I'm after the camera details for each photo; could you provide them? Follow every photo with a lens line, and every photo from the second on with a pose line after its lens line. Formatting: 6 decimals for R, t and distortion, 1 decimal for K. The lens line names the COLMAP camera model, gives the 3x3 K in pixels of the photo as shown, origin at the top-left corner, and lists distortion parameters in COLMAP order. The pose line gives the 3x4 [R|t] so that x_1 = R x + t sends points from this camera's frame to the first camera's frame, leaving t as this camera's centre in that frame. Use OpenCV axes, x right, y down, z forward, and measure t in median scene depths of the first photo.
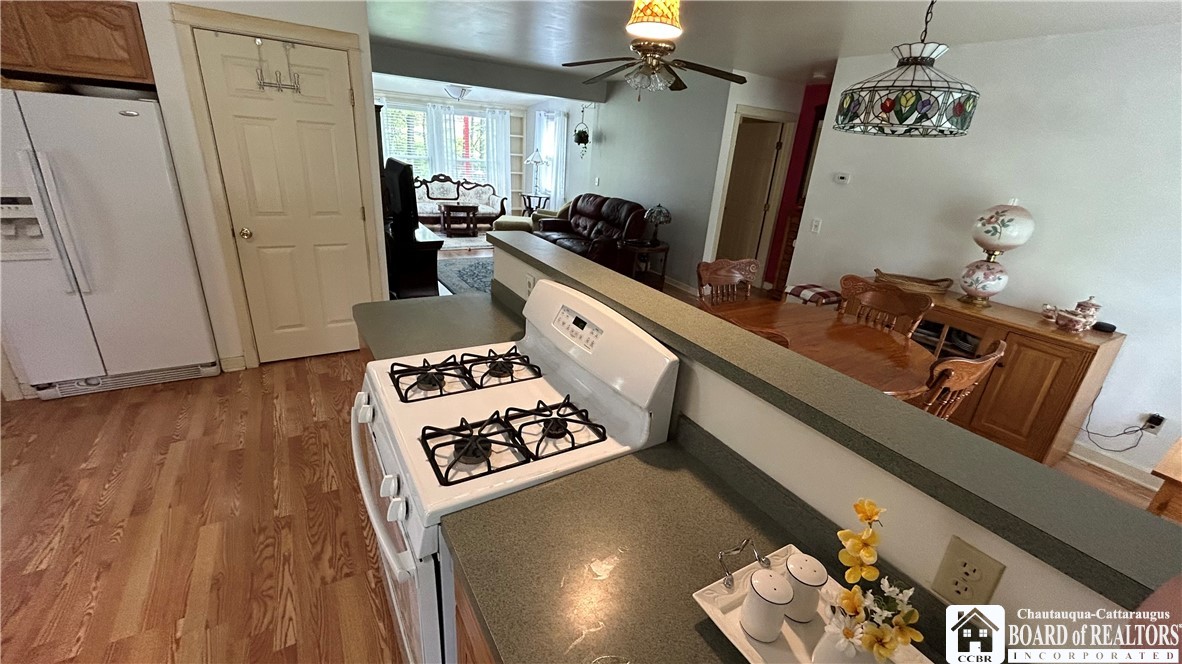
lens RADIAL K [[477.1, 0, 590.0], [0, 477.1, 334.8], [0, 0, 1]] dist [0.001739, 0.000068]
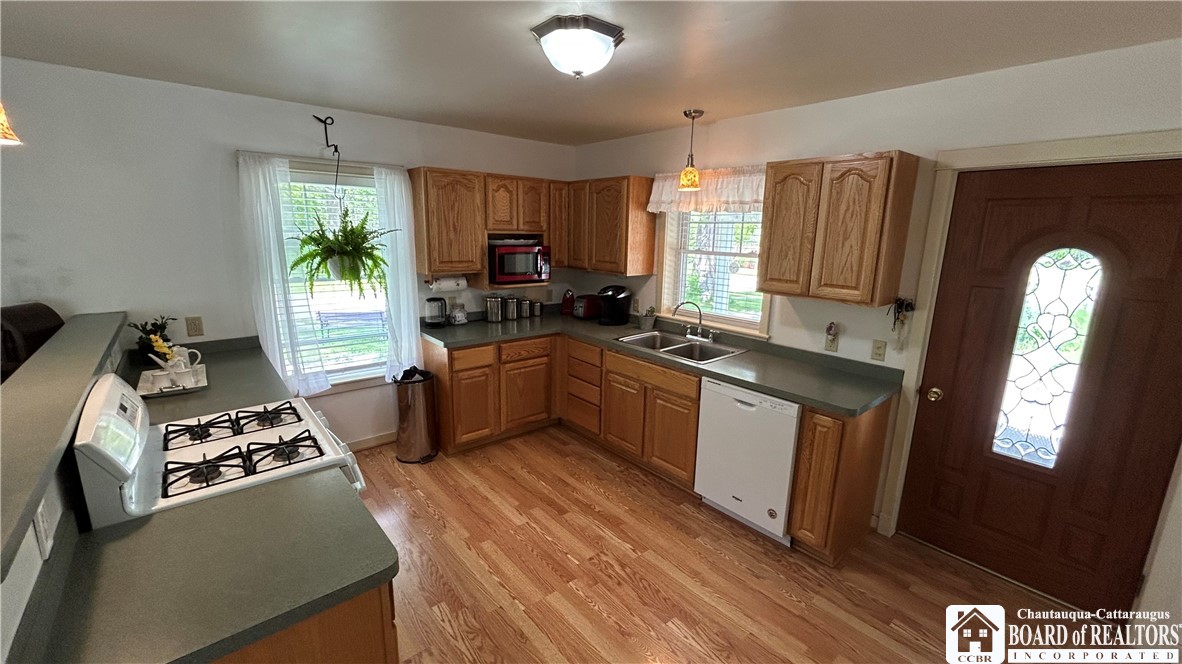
lens RADIAL K [[477.1, 0, 584.0], [0, 477.1, 331.5], [0, 0, 1]] dist [0.001739, 0.000068]
pose [[-0.985537, -0.064129, -0.156858, -0.173616], [-0.140319, 0.827797, 0.543196, -0.182003], [0.095012, 0.557350, -0.824823, 0.384670]]
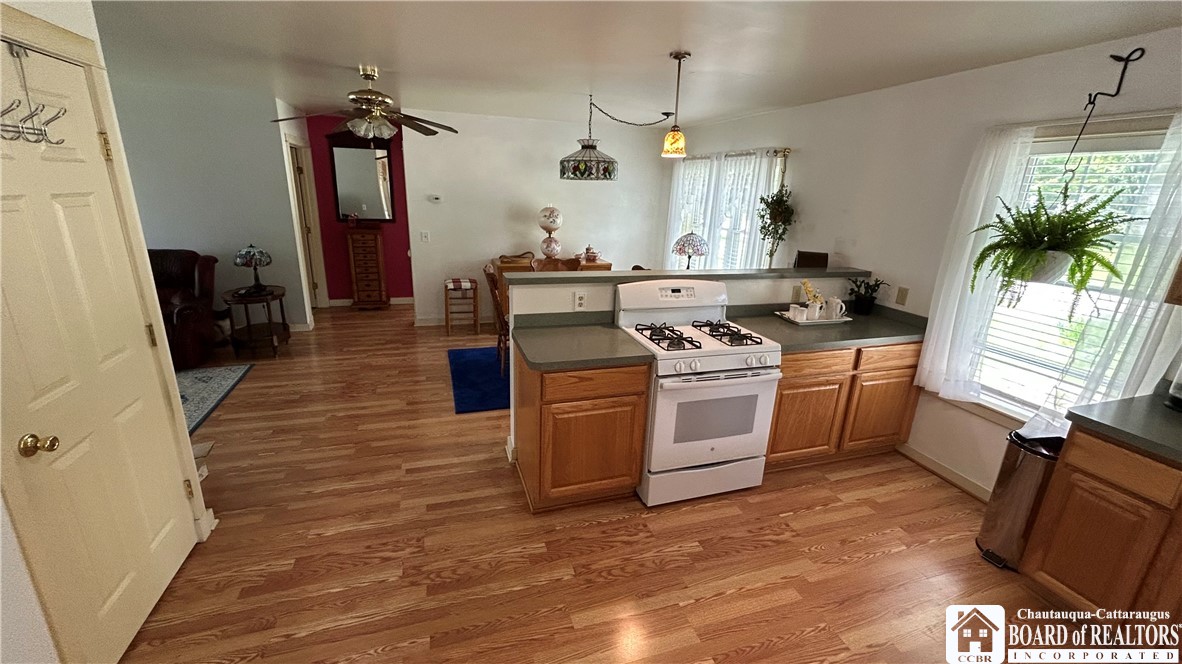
lens RADIAL K [[477.1, 0, 590.7], [0, 477.1, 328.1], [0, 0, 1]] dist [0.001739, 0.000068]
pose [[0.234642, -0.337374, 0.911659, -0.413478], [0.338506, 0.907500, 0.248711, -0.104565], [-0.911239, 0.250244, 0.327141, 0.141954]]
